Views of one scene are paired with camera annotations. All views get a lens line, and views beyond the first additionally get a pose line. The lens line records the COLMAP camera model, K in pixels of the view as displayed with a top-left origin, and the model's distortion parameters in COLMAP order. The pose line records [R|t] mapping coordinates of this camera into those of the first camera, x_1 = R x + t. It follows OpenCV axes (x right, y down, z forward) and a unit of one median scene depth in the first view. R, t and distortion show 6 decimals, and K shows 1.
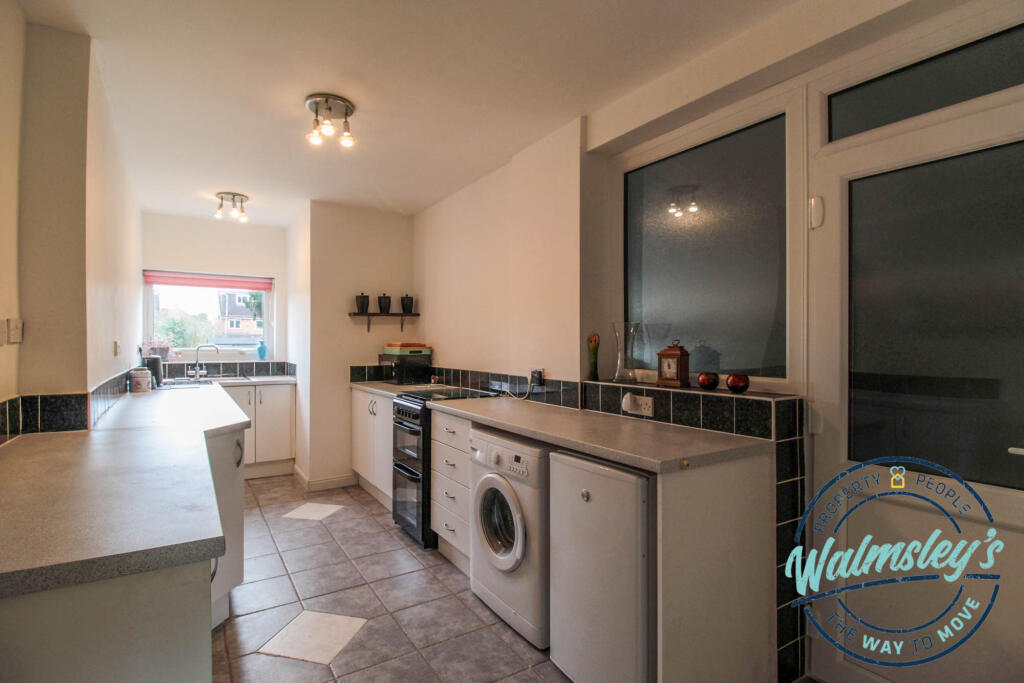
lens RADIAL K [[510.5, 0, 513.6], [0, 510.5, 340.7], [0, 0, 1]] dist [-0.014893, -0.001549]
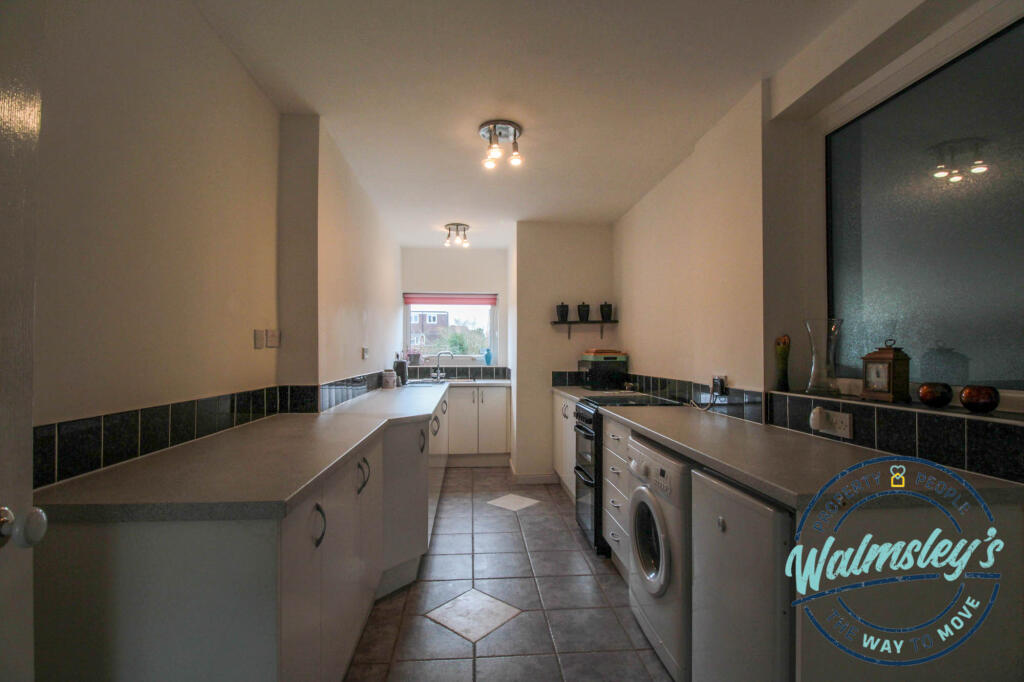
lens RADIAL K [[490.0, 0, 506.4], [0, 490.0, 345.8], [0, 0, 1]] dist [-0.009133, -0.002661]
pose [[0.876195, -0.008433, -0.481883, 0.132278], [0.003174, 0.999926, -0.011727, 0.011273], [0.481946, 0.008746, 0.876157, 0.074608]]
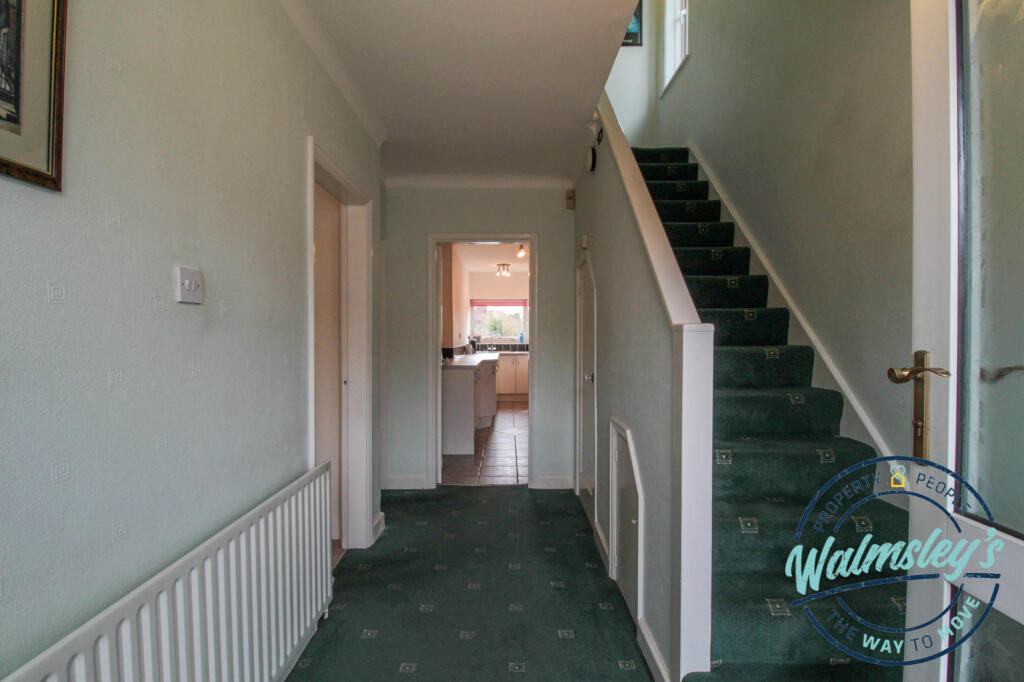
lens RADIAL K [[510.5, 0, 510.9], [0, 510.5, 344.9], [0, 0, 1]] dist [-0.014893, -0.001549]
pose [[0.842469, 0.004239, -0.538729, 0.851781], [0.006423, 0.999819, 0.017912, 0.016969], [0.538707, -0.018551, 0.842289, -1.075999]]
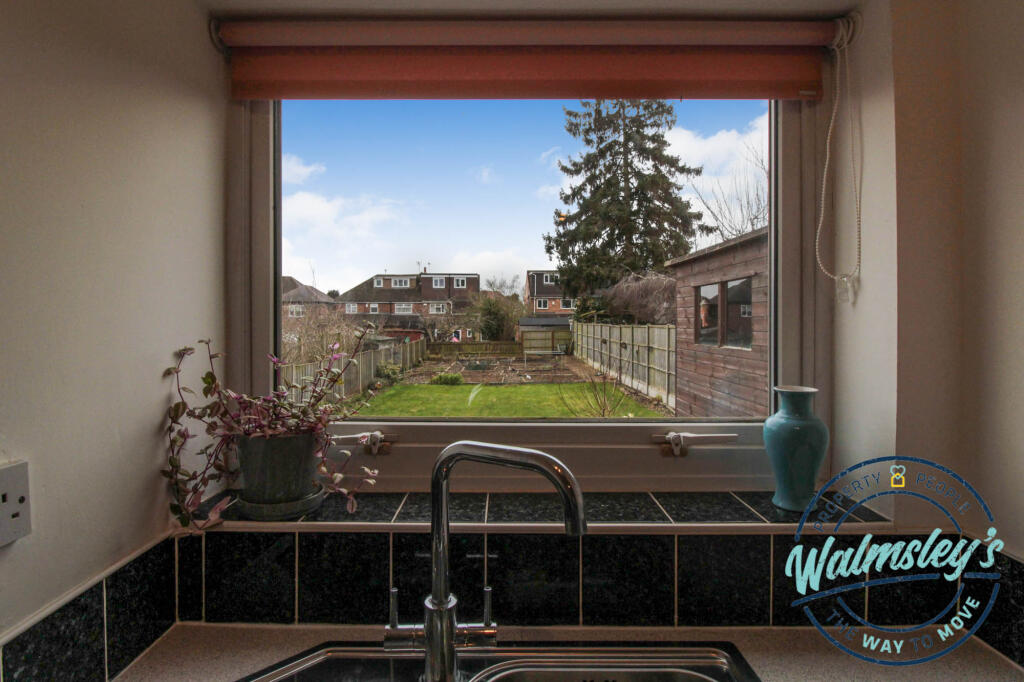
lens RADIAL K [[510.5, 0, 505.5], [0, 510.5, 340.5], [0, 0, 1]] dist [-0.014893, -0.001549]
pose [[0.842559, 0.021369, -0.538180, -0.821125], [0.001343, 0.999126, 0.041774, -0.038789], [0.538603, -0.035920, 0.841794, 1.374232]]
